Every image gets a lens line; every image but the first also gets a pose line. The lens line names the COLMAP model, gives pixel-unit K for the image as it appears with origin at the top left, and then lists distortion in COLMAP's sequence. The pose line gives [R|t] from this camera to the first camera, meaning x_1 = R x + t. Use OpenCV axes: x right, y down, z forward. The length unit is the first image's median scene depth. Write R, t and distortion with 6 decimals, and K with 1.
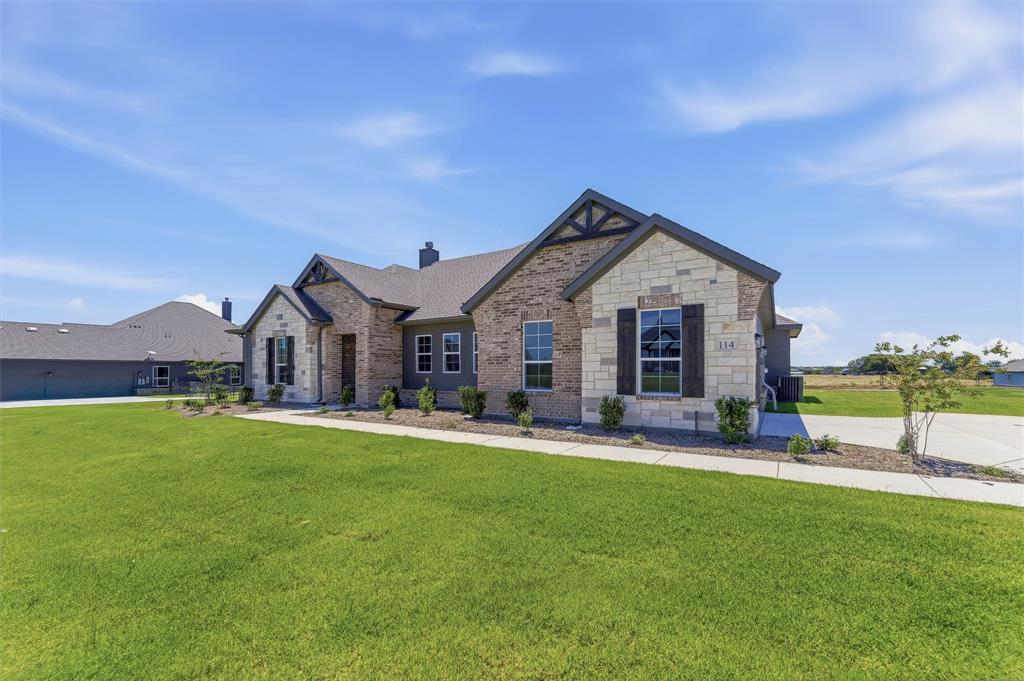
lens RADIAL K [[446.6, 0, 512.0], [0, 446.6, 340.5], [0, 0, 1]] dist [-0.000207, 0.000059]
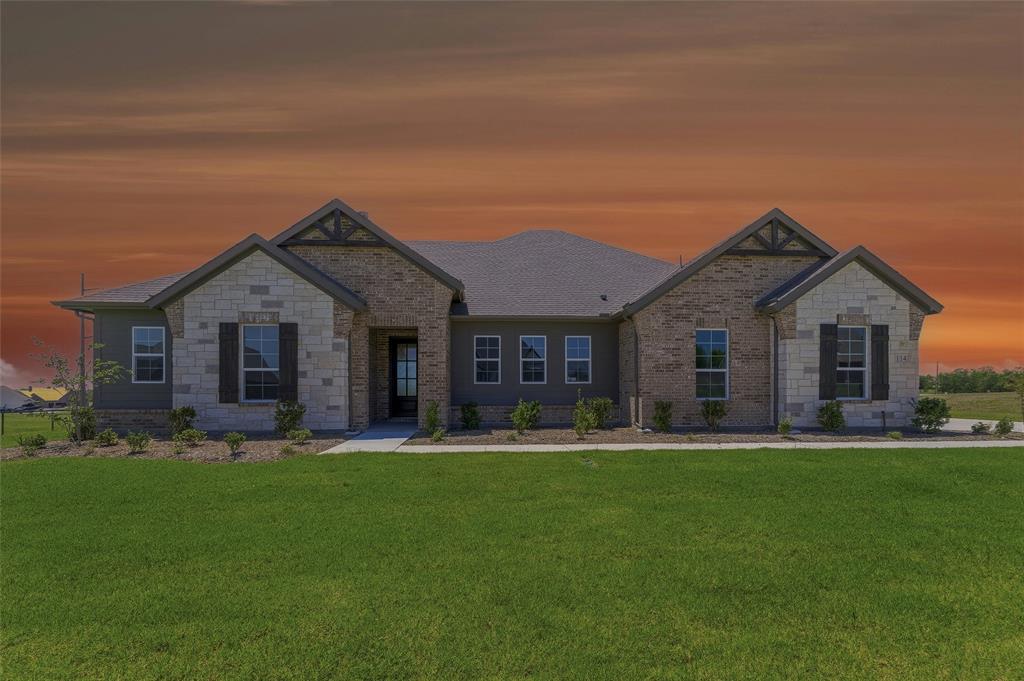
lens RADIAL K [[431.5, 0, 511.9], [0, 431.5, 363.3], [0, 0, 1]] dist [0.001735, 0.000188]
pose [[0.804611, 0.029135, 0.593087, -0.937225], [-0.037385, 0.999300, 0.001628, 0.051454], [-0.592624, -0.023483, 0.805137, 0.535765]]
